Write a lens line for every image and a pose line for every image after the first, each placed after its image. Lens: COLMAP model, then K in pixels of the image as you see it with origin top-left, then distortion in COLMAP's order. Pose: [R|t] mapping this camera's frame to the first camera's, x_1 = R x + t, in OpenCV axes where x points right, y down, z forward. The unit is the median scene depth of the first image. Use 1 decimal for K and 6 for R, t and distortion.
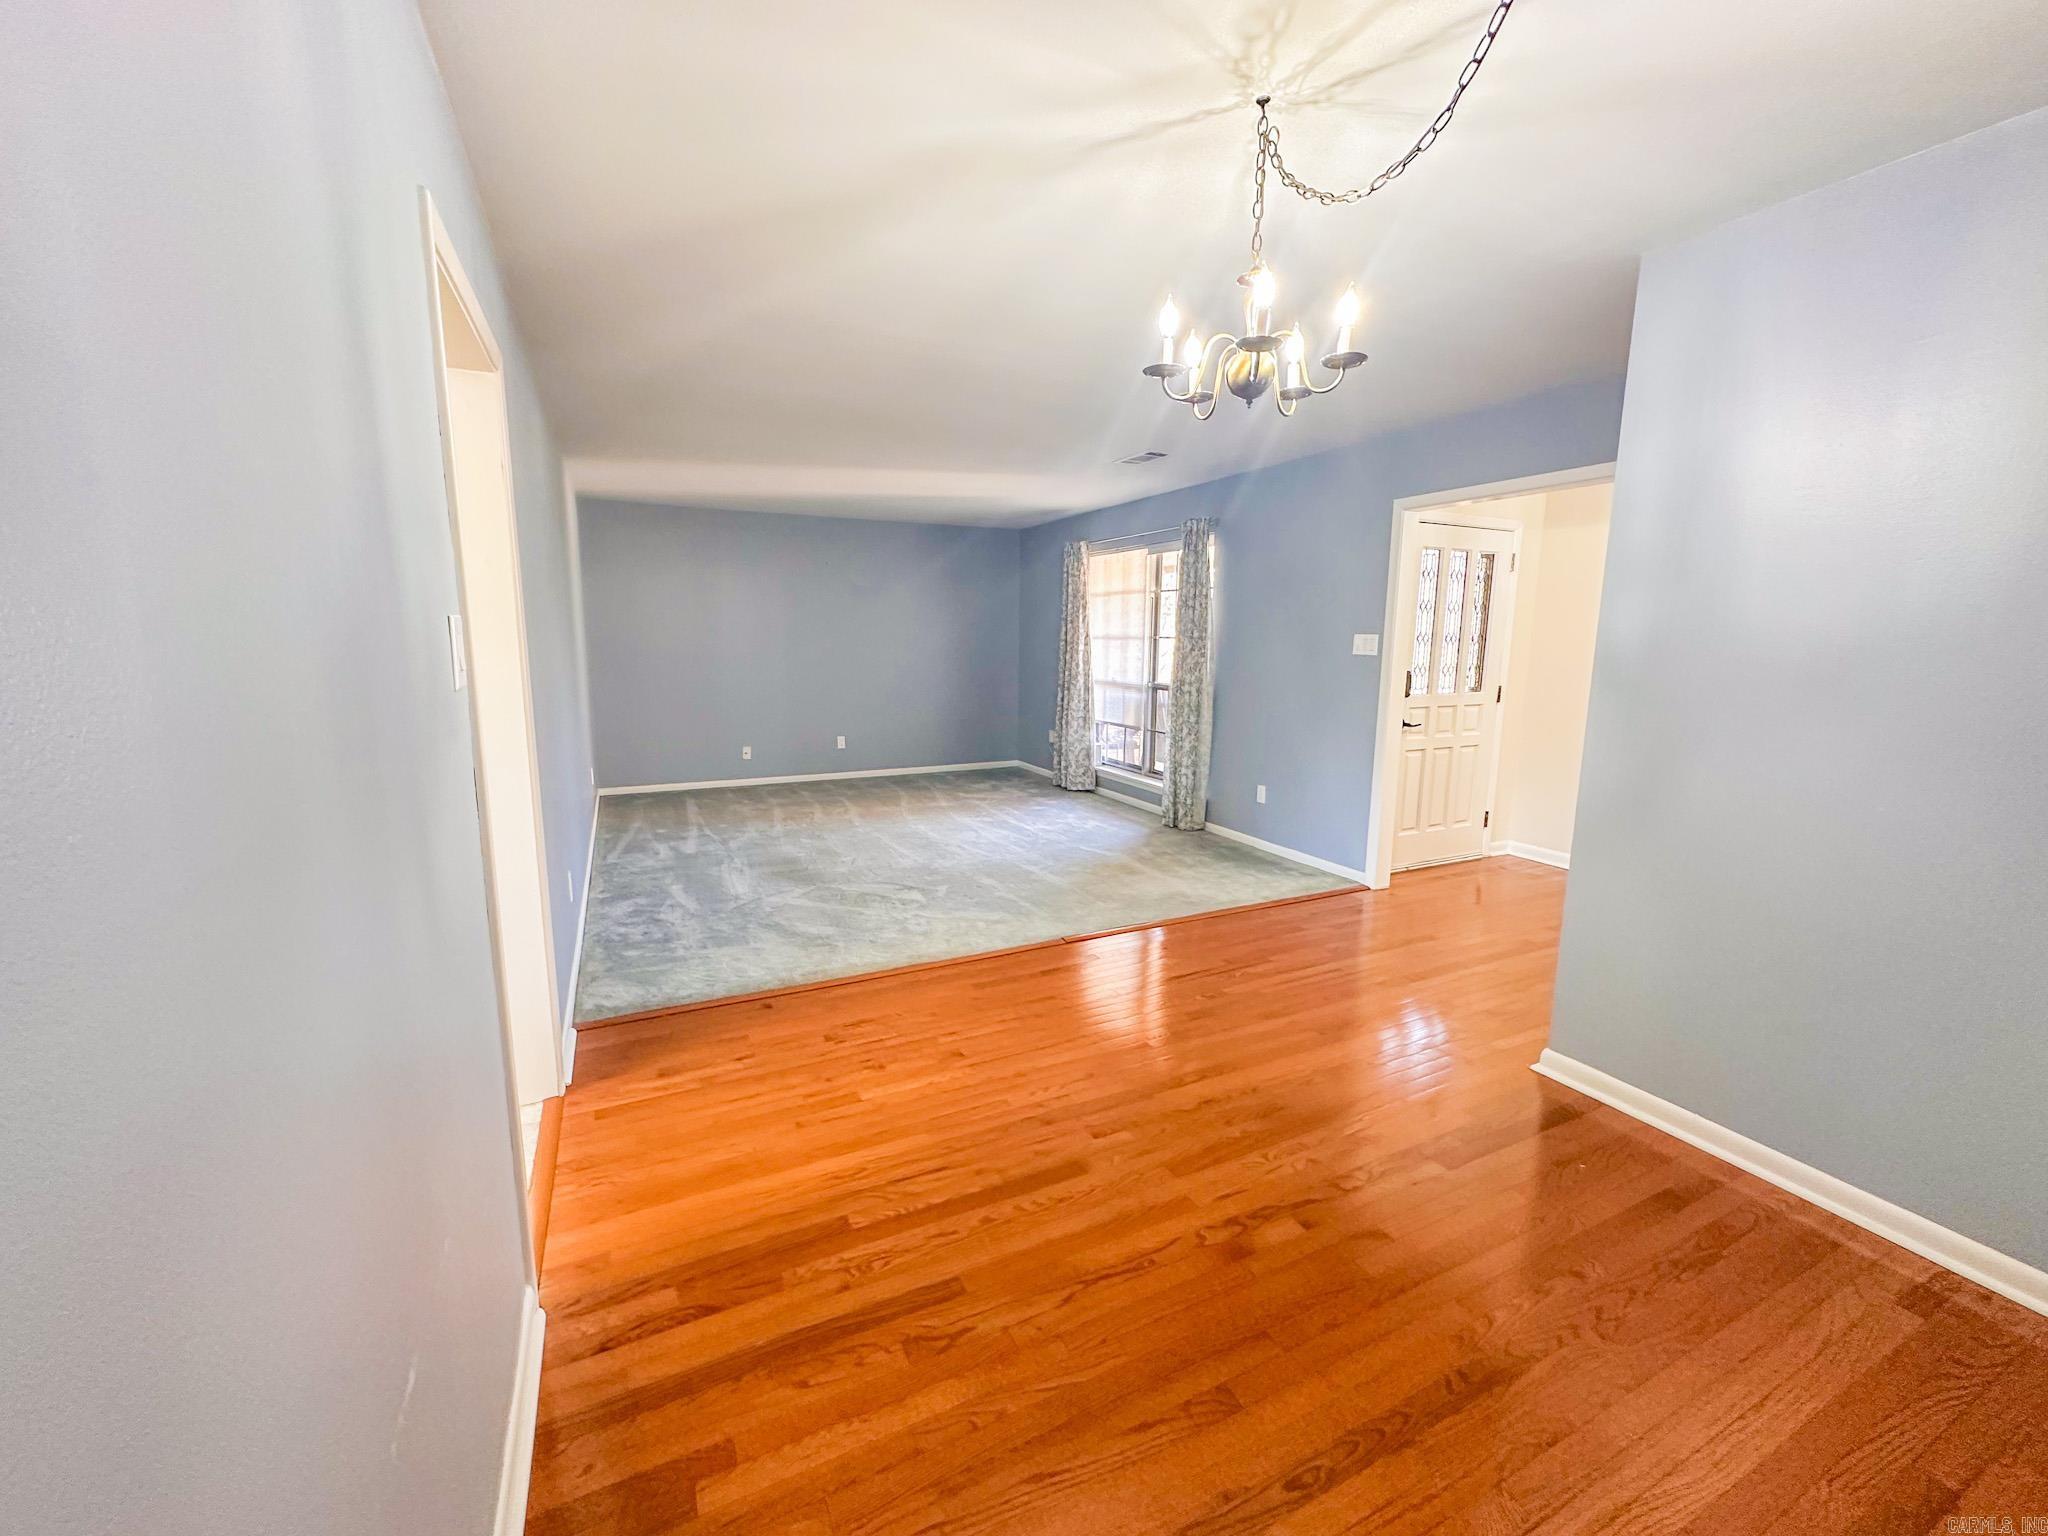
lens RADIAL K [[817.8, 0, 1026.4], [0, 817.8, 768.1], [0, 0, 1]] dist [-0.004426, 0.000768]
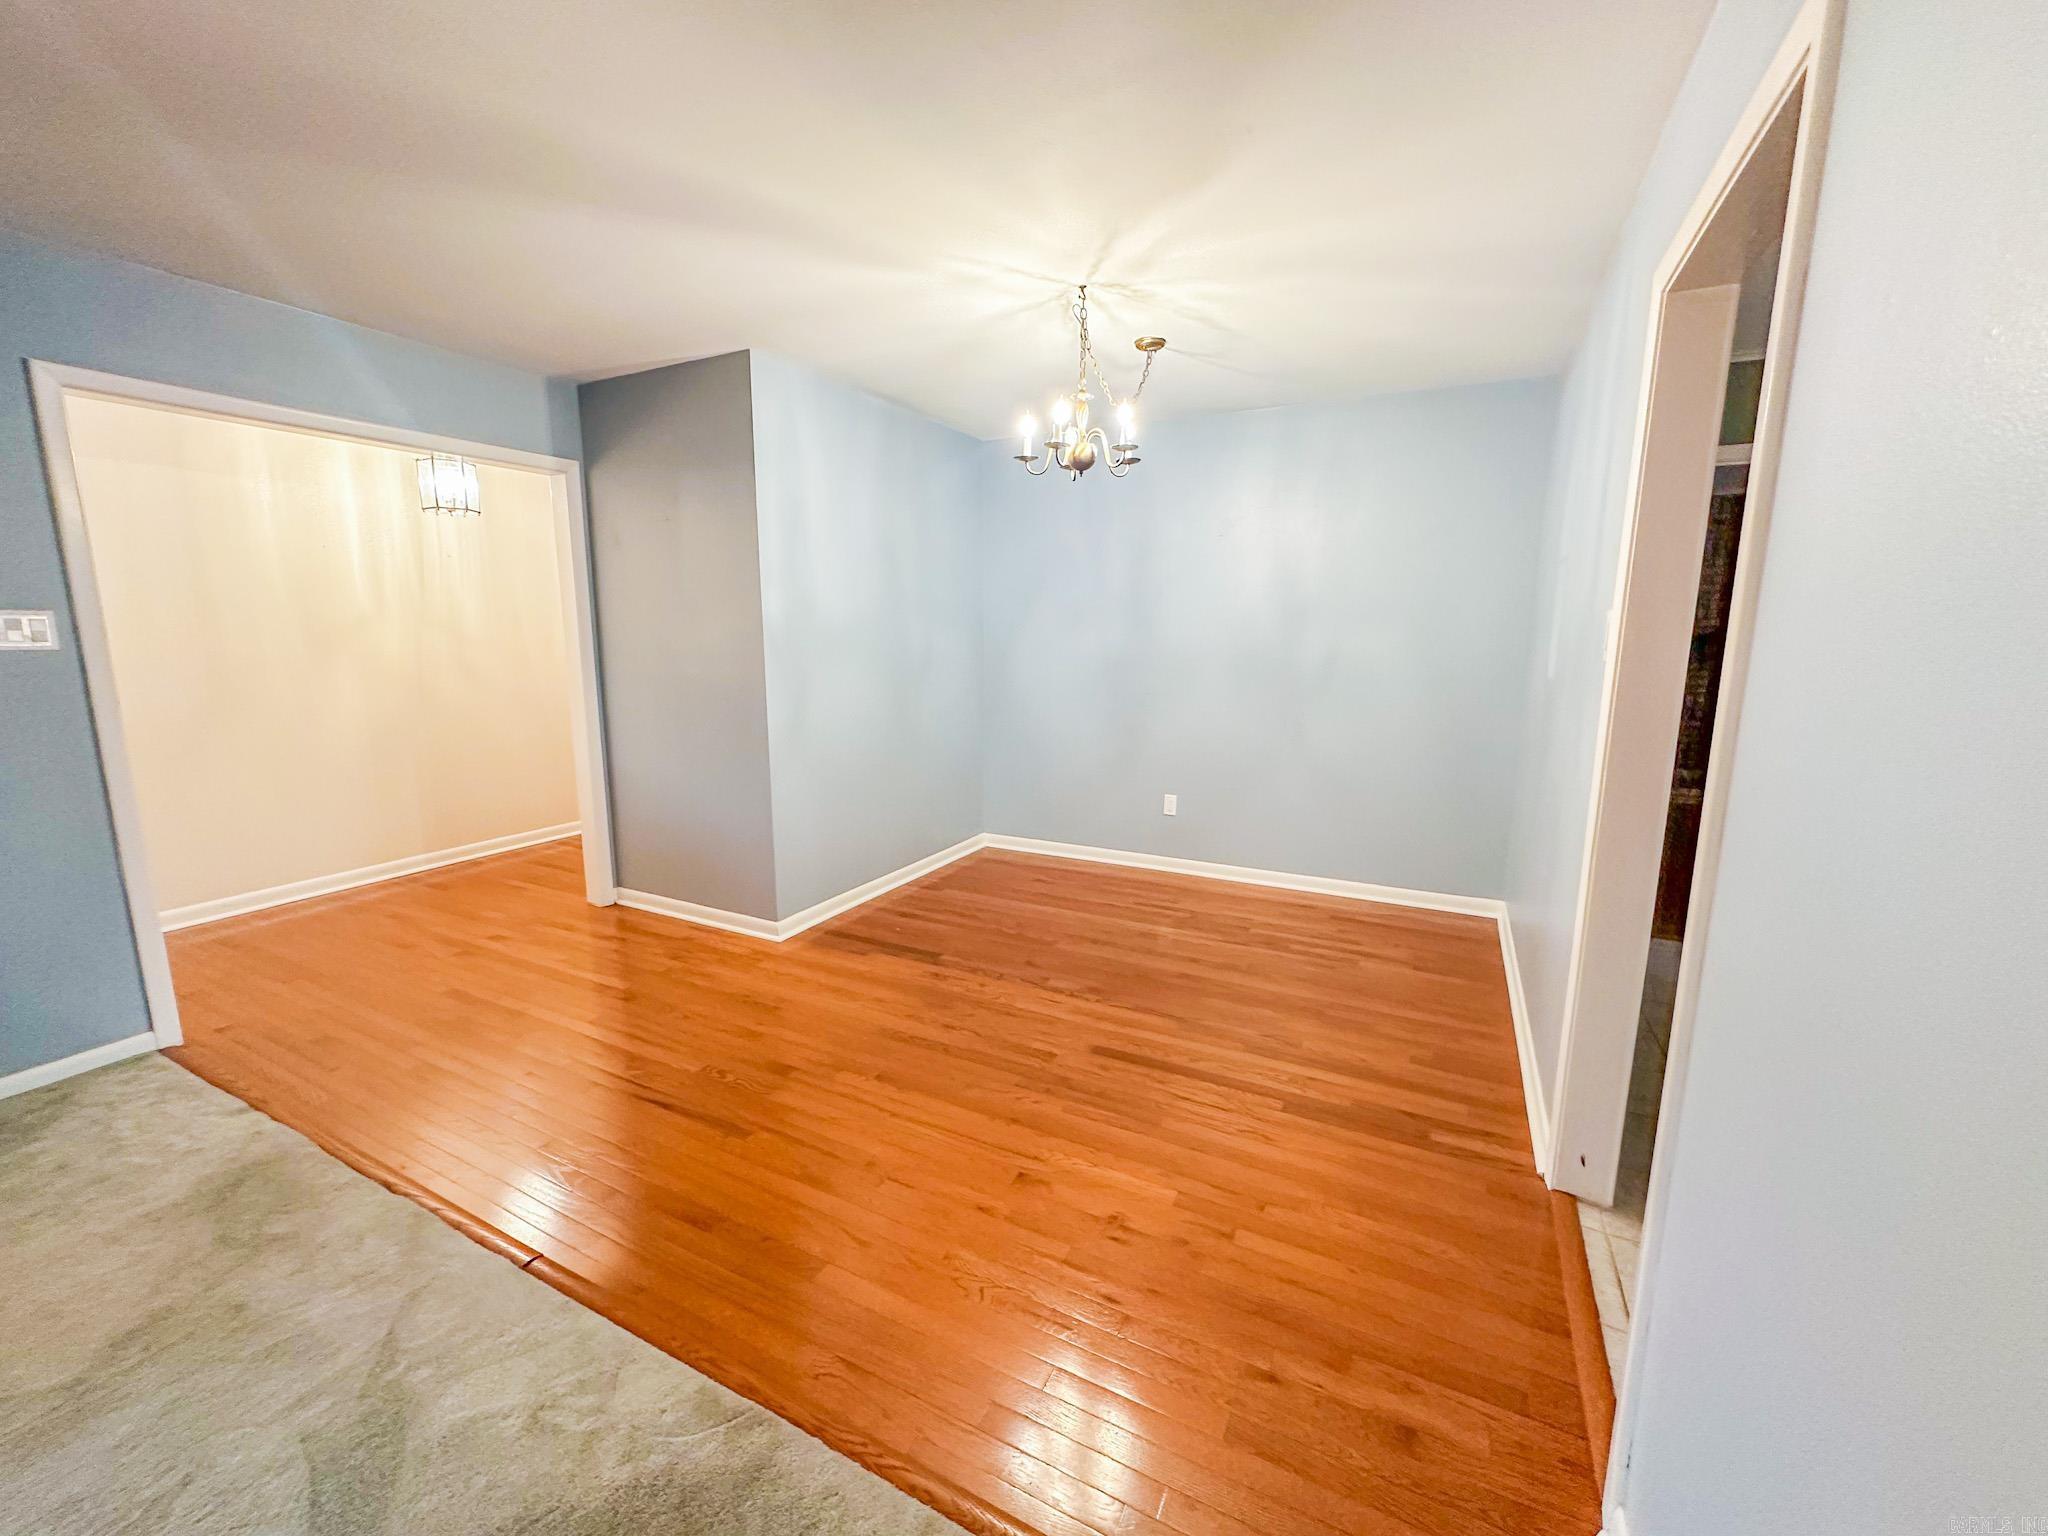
lens RADIAL K [[817.8, 0, 1026.9], [0, 817.8, 763.7], [0, 0, 1]] dist [-0.004426, 0.000768]
pose [[-0.596027, -0.143710, 0.790000, -0.863670], [0.123443, 0.955759, 0.266997, -0.294556], [-0.793419, 0.256657, -0.551918, 1.816019]]
